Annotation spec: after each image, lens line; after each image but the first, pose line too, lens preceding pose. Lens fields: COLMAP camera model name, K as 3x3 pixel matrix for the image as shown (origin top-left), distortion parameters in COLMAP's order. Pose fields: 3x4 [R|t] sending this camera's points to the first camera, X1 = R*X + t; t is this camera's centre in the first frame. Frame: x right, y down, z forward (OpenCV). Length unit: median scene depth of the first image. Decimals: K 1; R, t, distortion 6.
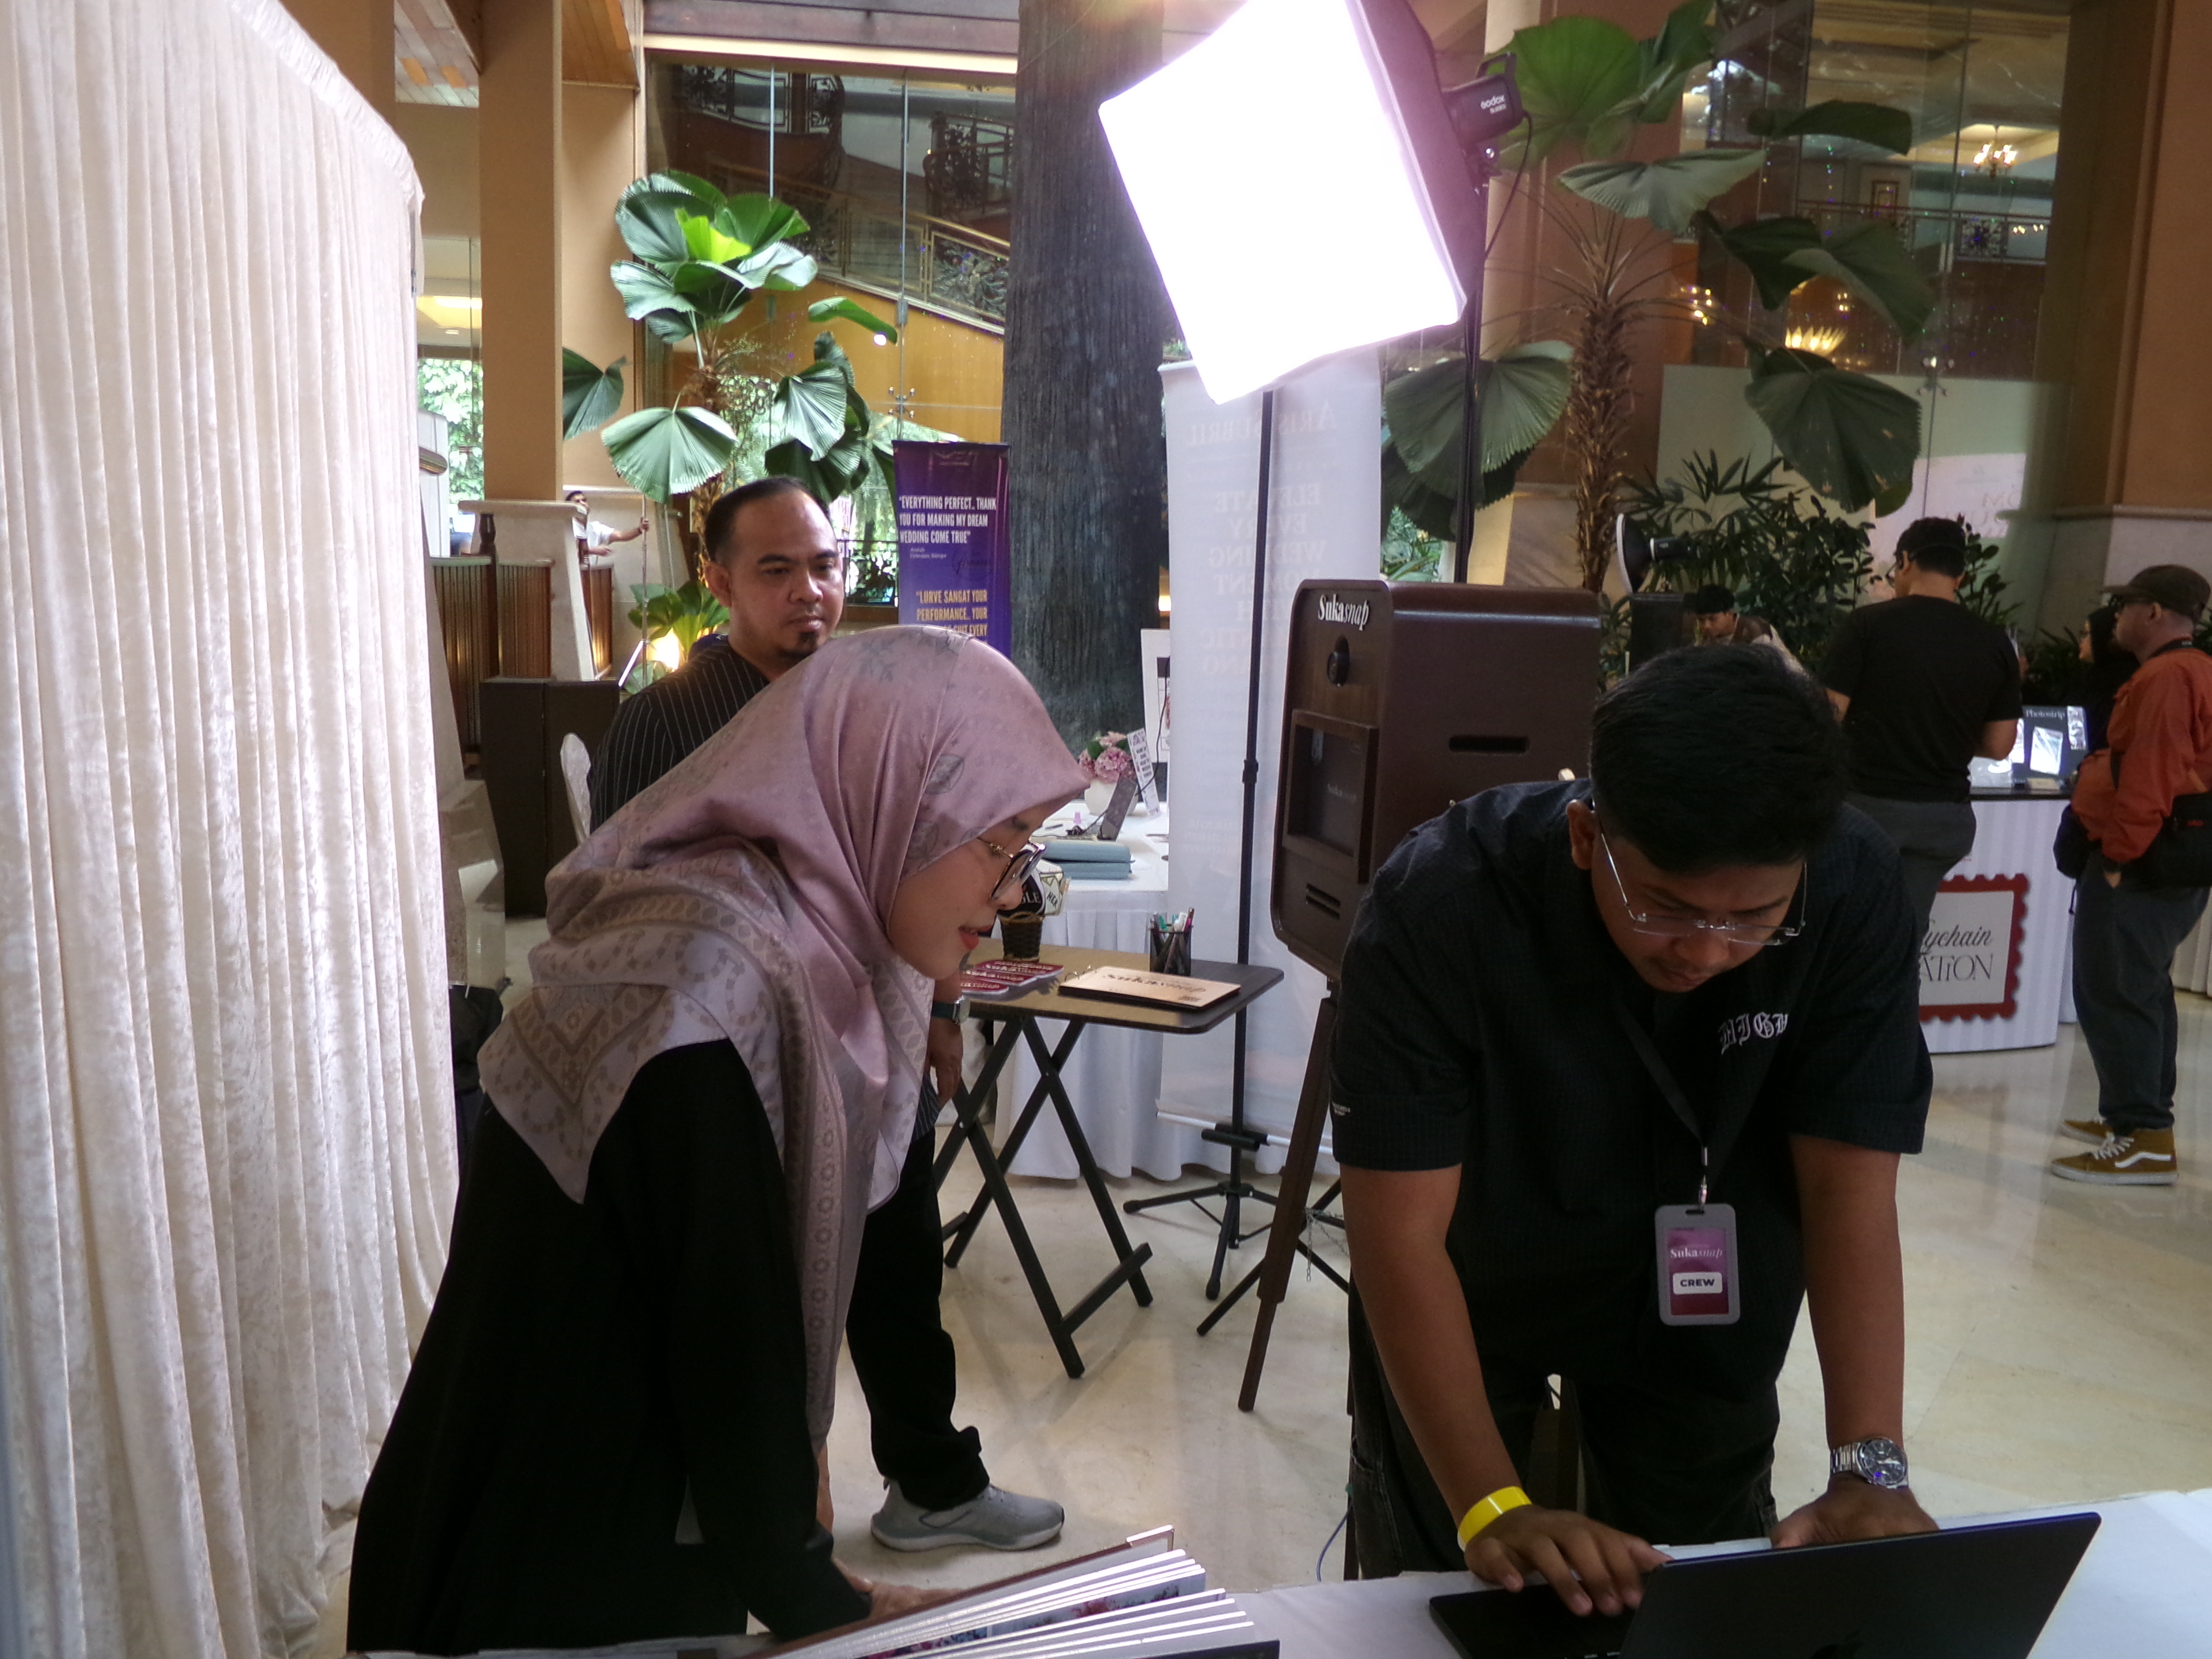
lens RADIAL K [[1798.4, 0, 1106.0], [0, 1798.4, 833.7], [0, 0, 1]] dist [0.003336, 0.001046]
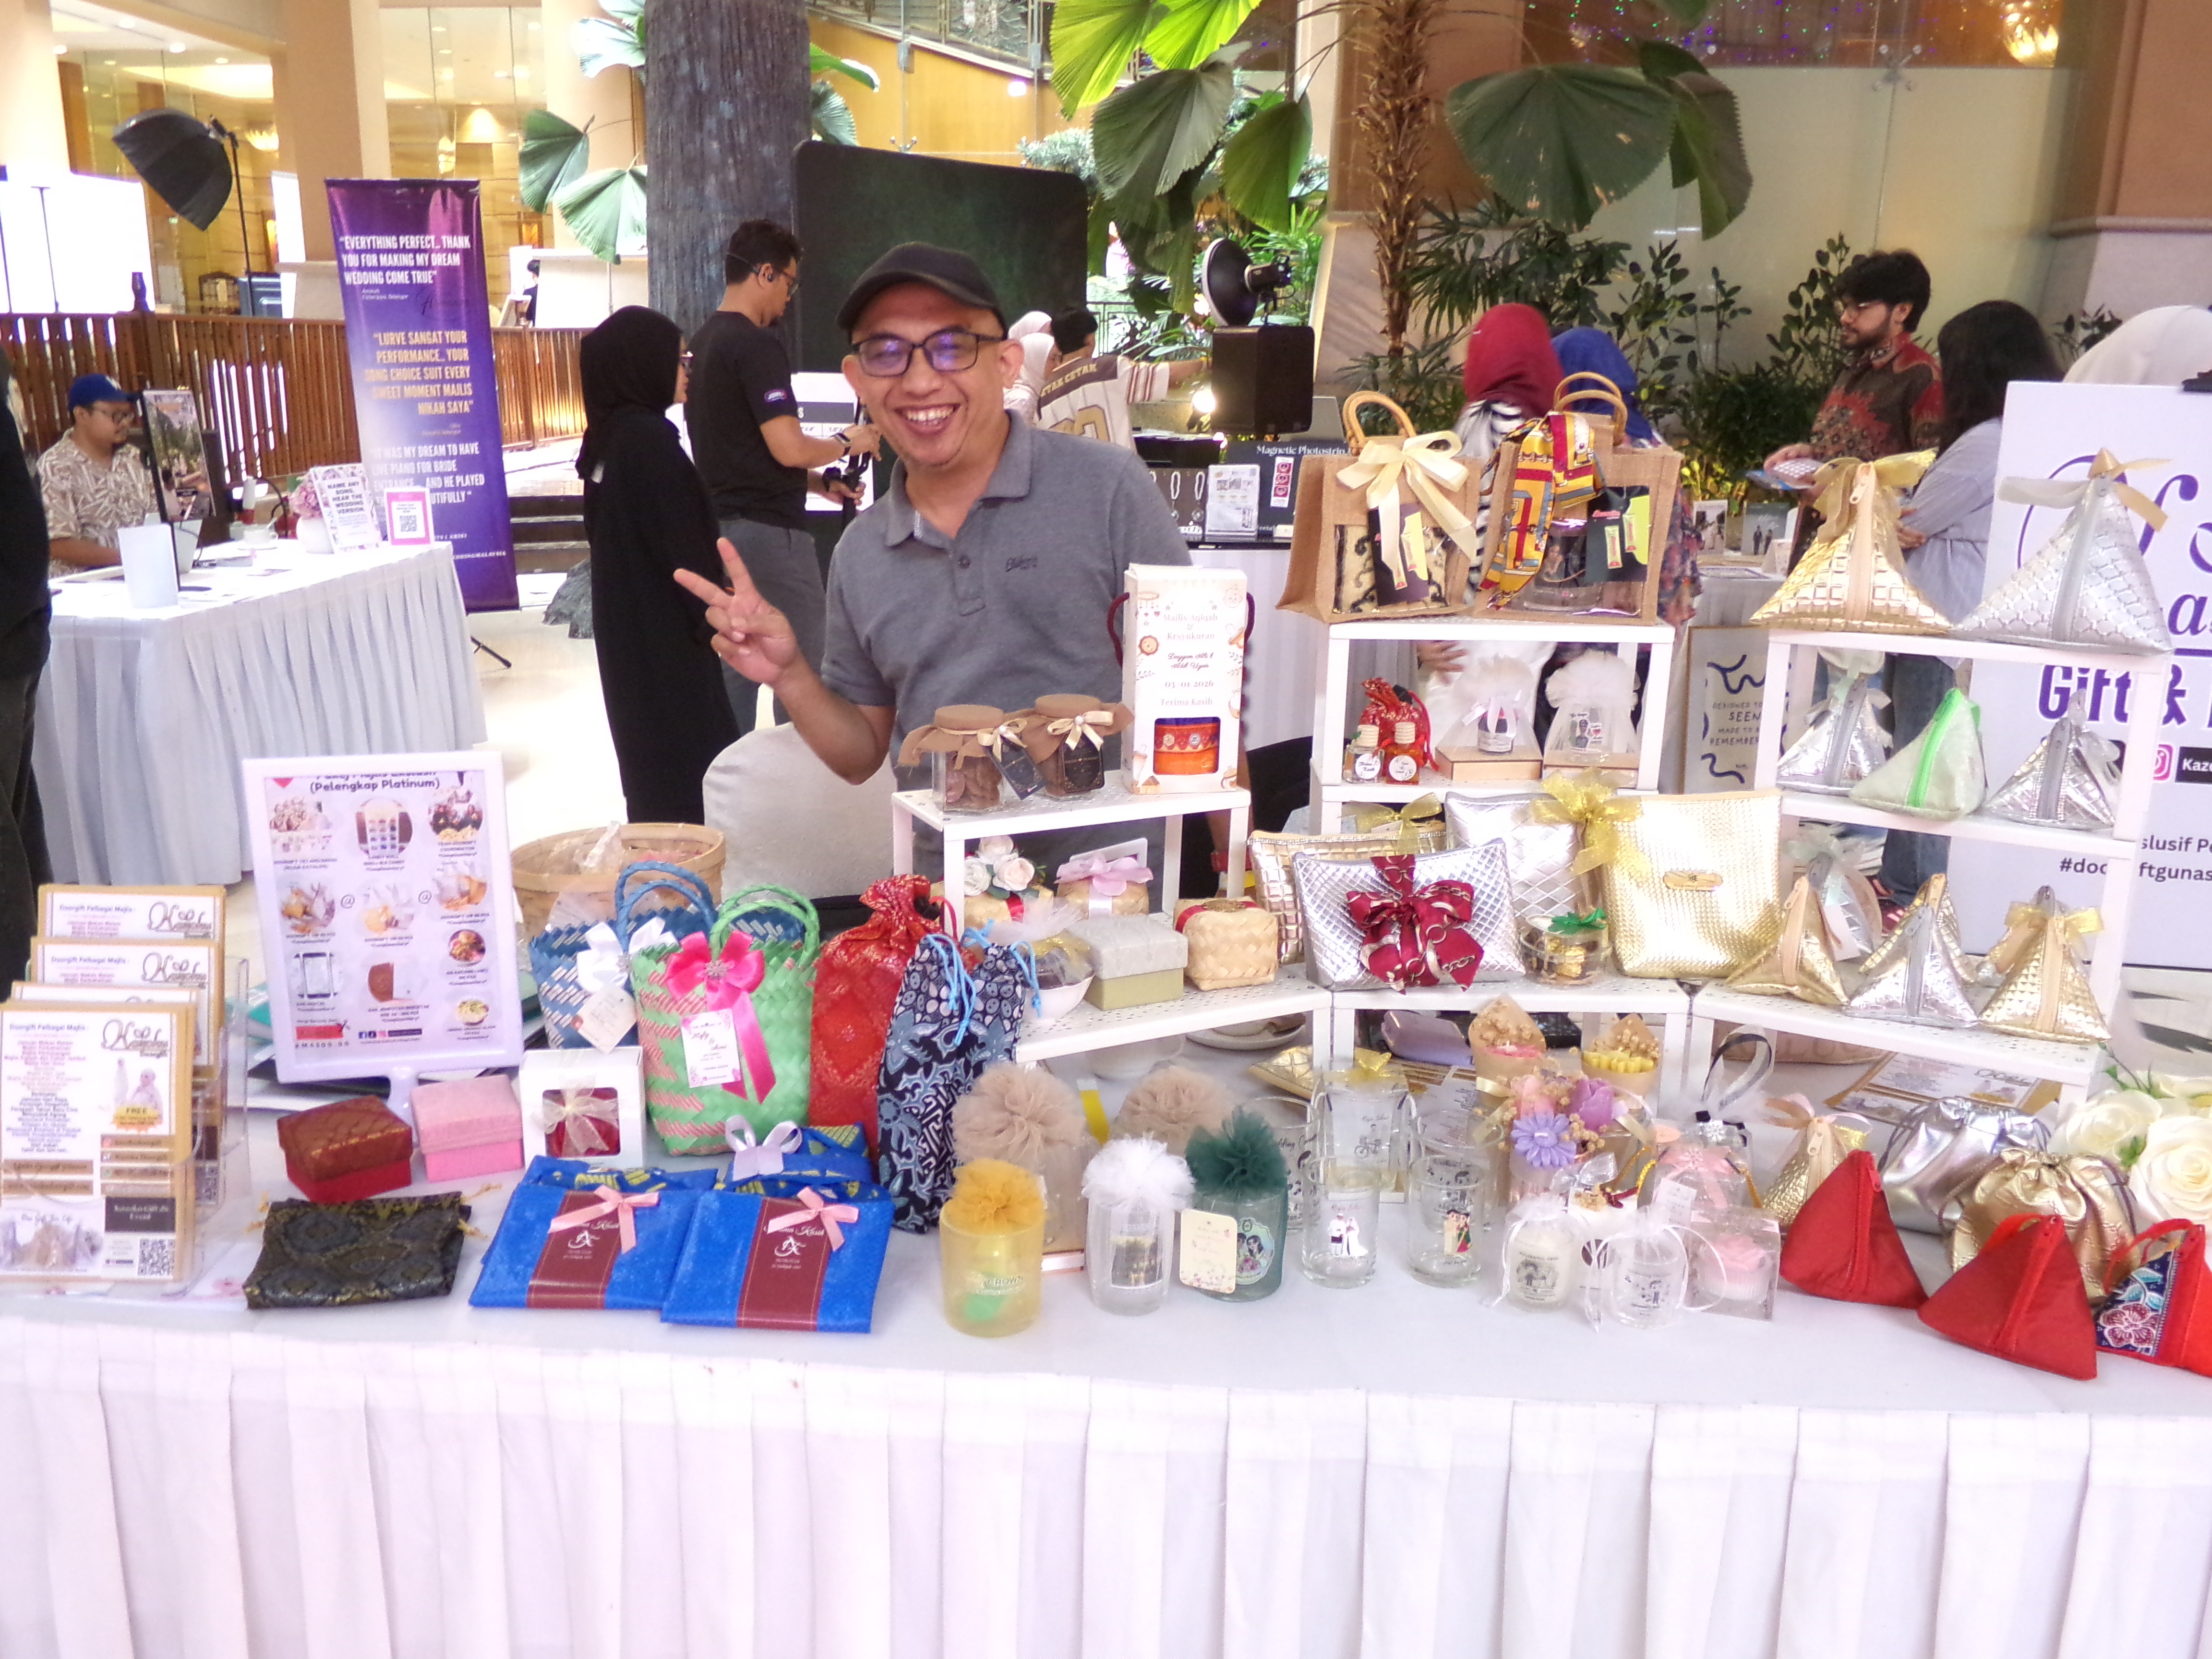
lens RADIAL K [[1798.4, 0, 1103.9], [0, 1798.4, 826.5], [0, 0, 1]] dist [0.003336, 0.001046]
pose [[0.970036, 0.050956, -0.237559, 0.454323], [-0.021670, 0.992008, 0.124298, 0.005879], [0.241994, -0.115425, 0.963388, 0.069819]]
